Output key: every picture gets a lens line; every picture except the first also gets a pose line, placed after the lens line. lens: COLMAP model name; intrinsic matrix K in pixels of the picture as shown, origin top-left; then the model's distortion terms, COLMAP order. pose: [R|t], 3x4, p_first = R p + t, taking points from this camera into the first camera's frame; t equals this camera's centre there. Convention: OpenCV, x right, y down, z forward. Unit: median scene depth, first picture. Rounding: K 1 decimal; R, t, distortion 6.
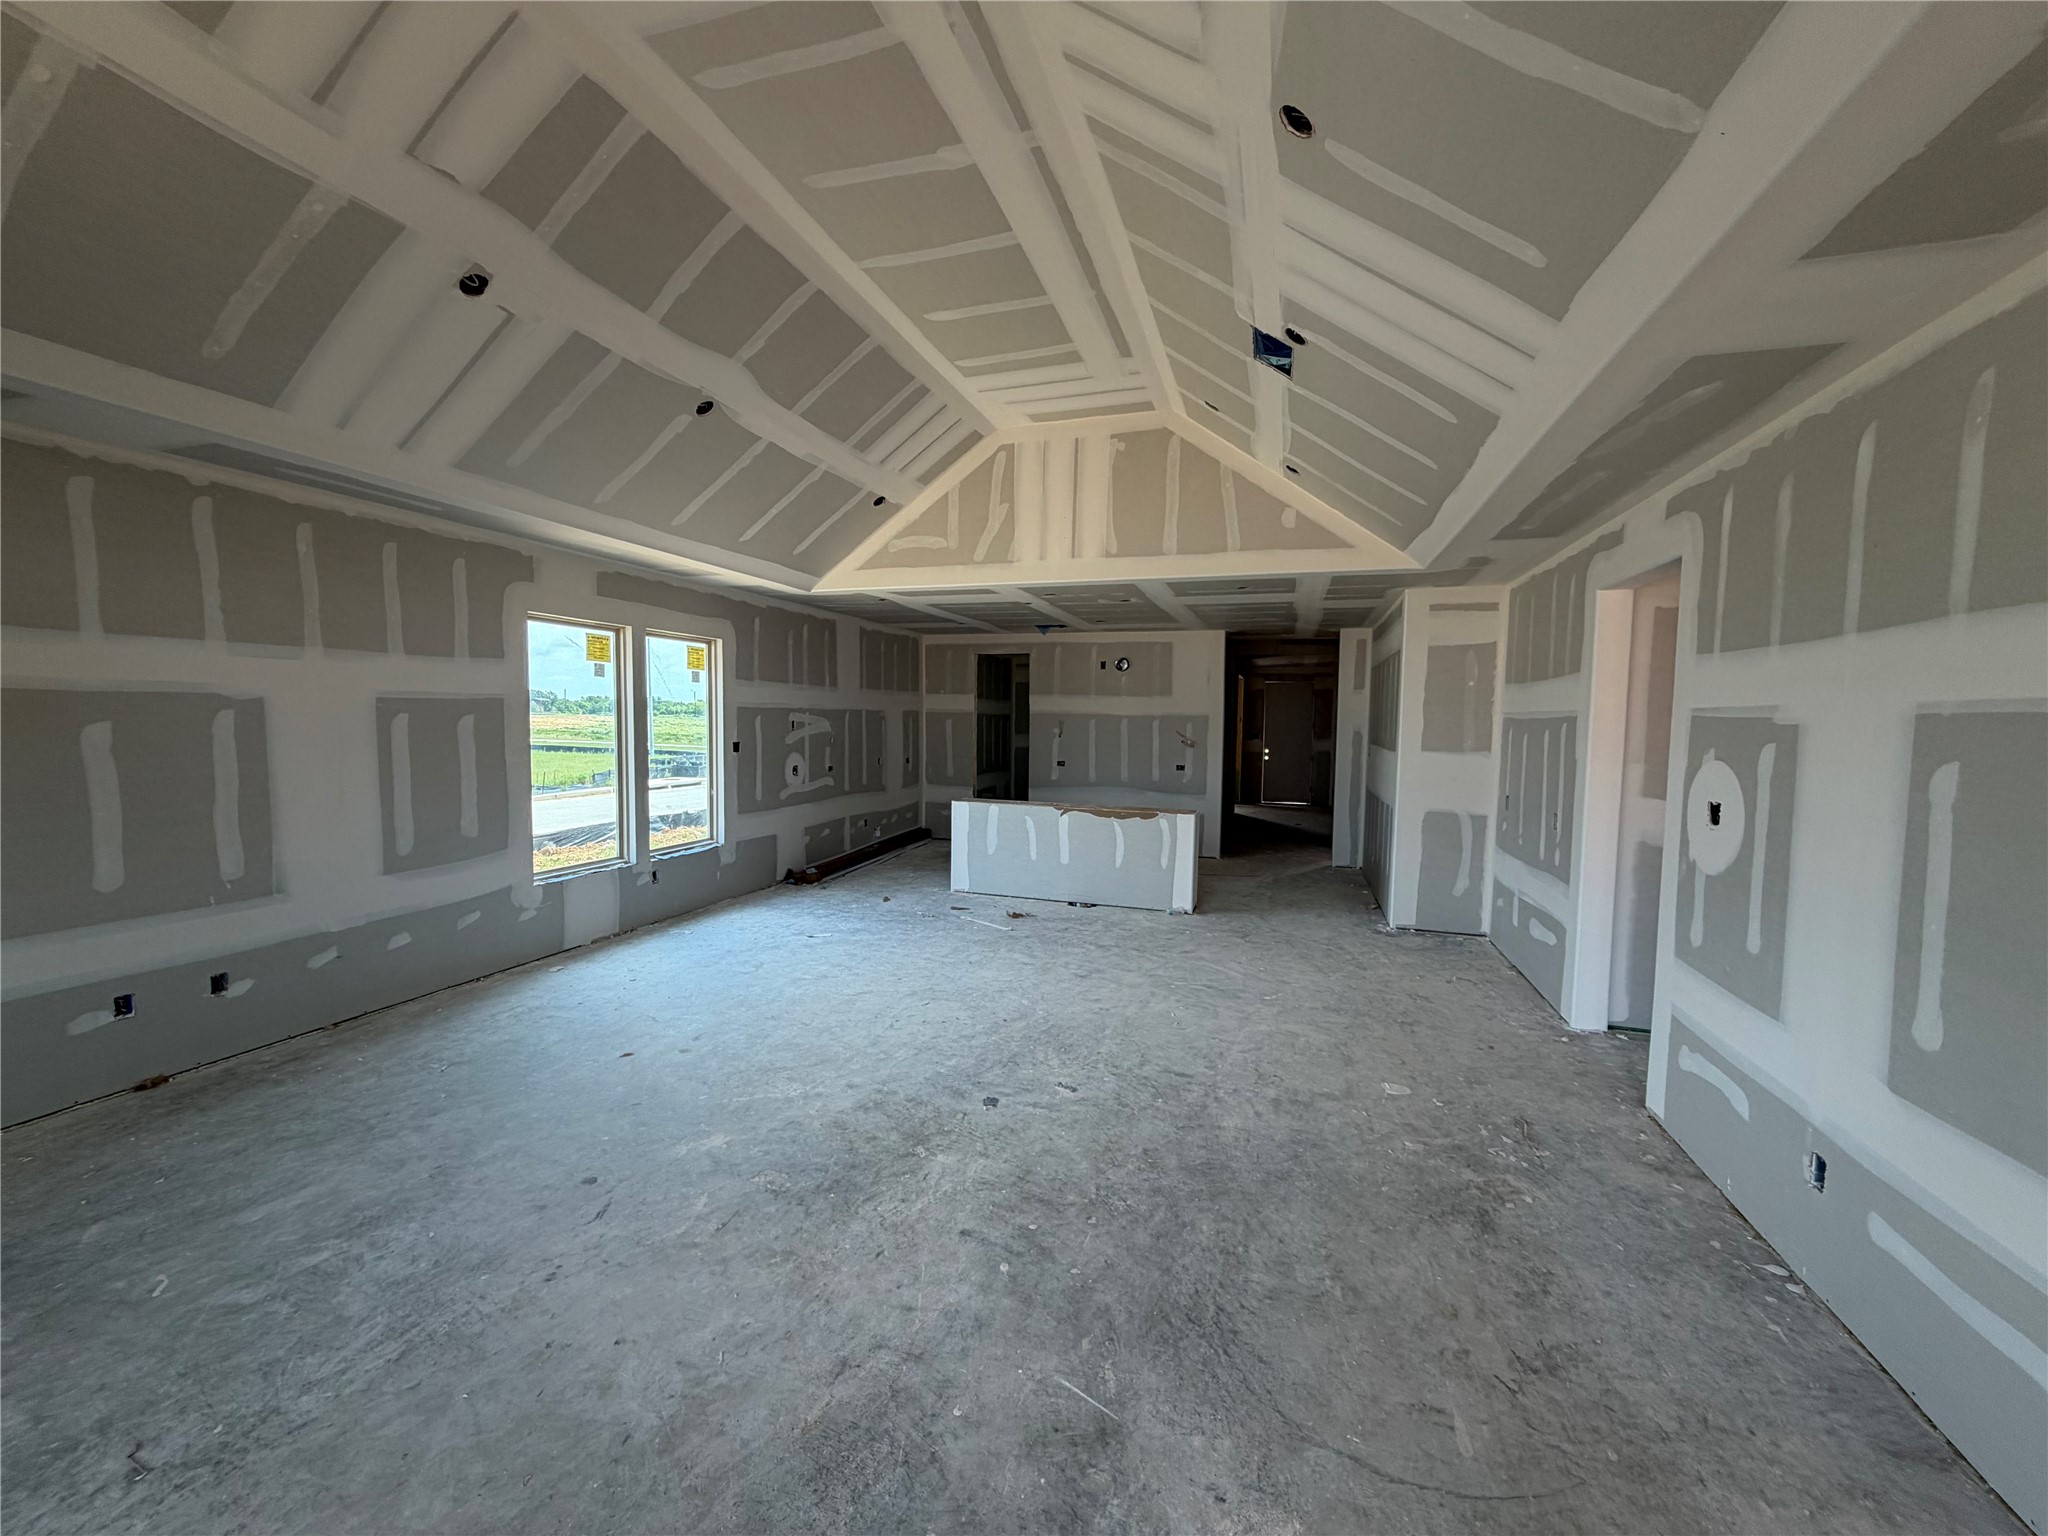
lens RADIAL K [[828.1, 0, 1009.9], [0, 828.1, 776.0], [0, 0, 1]] dist [-0.000089, -0.000127]
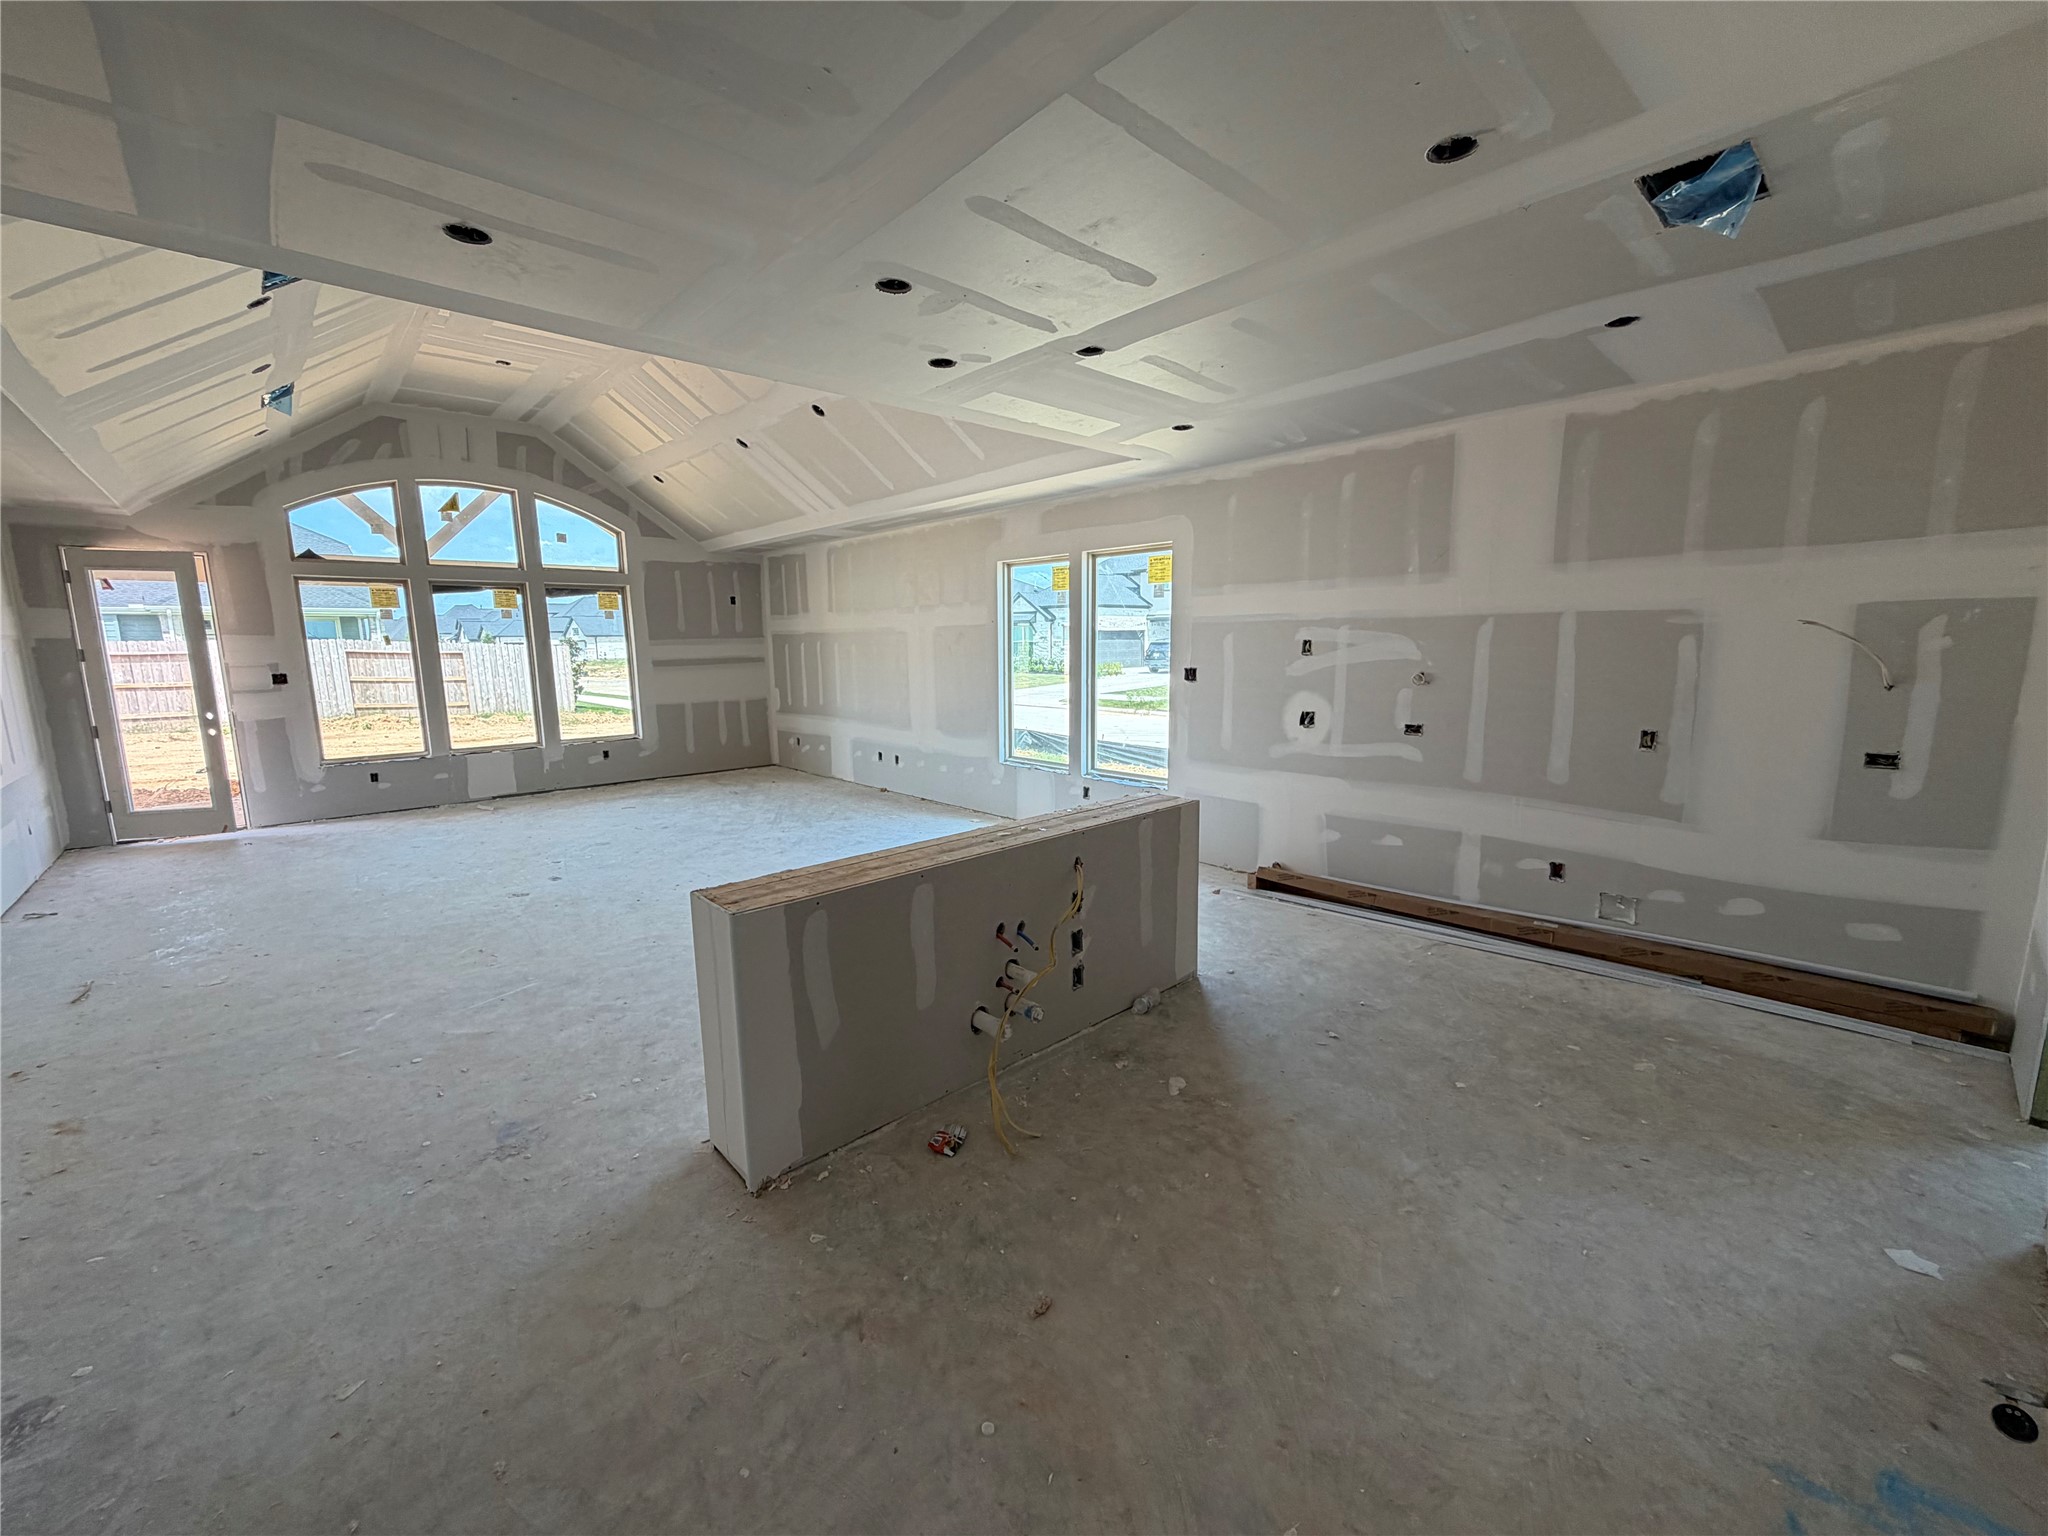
lens RADIAL K [[828.1, 0, 1012.5], [0, 828.1, 771.0], [0, 0, 1]] dist [-0.000089, -0.000127]
pose [[-0.490057, 0.137012, -0.860855, 0.400341], [-0.049800, 0.981556, 0.184572, -0.072720], [0.870267, 0.133321, -0.474196, 1.097991]]
